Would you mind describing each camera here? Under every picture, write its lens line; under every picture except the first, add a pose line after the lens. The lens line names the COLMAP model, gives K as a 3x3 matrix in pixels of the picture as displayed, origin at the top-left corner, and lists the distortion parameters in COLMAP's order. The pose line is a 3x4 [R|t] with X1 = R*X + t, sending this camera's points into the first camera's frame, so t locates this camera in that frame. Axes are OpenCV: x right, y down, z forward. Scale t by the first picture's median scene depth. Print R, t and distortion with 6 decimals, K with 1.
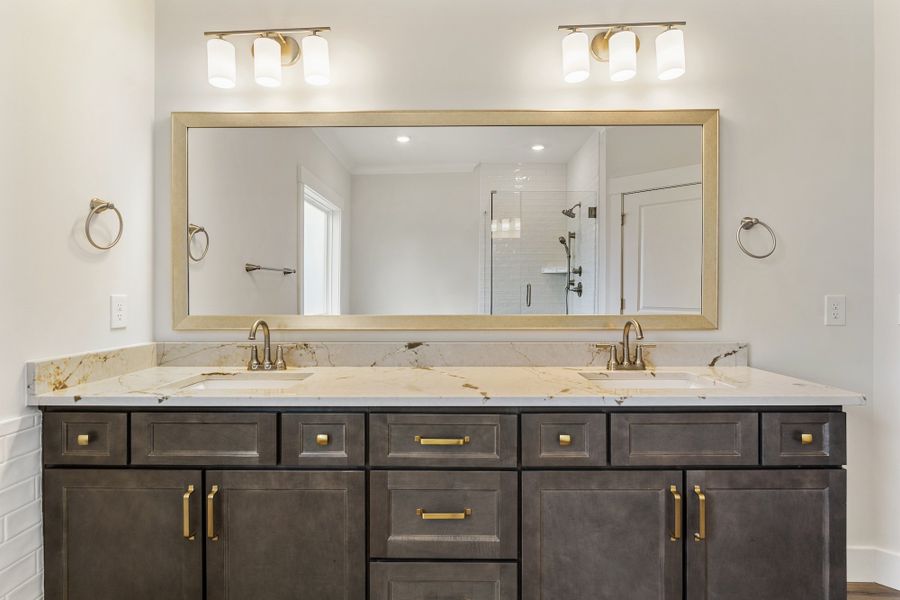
lens RADIAL K [[418.2, 0, 448.8], [0, 418.2, 303.3], [0, 0, 1]] dist [-0.000358, -0.000120]
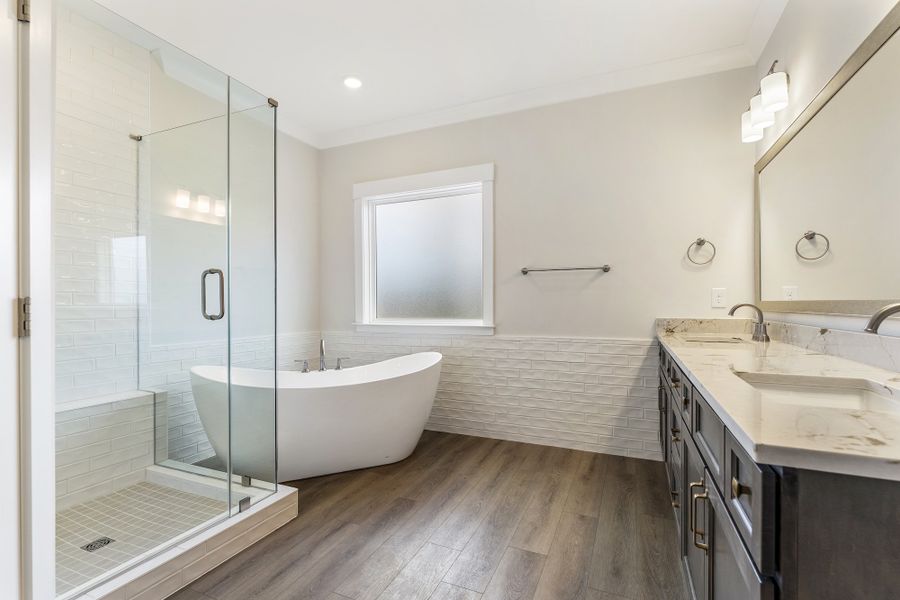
lens RADIAL K [[418.2, 0, 448.8], [0, 418.2, 303.3], [0, 0, 1]] dist [-0.000358, -0.000120]
pose [[-0.393673, 0.000813, -0.919250, 1.357819], [-0.007702, 0.999962, 0.004182, 0.047332], [0.919218, 0.008727, -0.393651, 0.706711]]
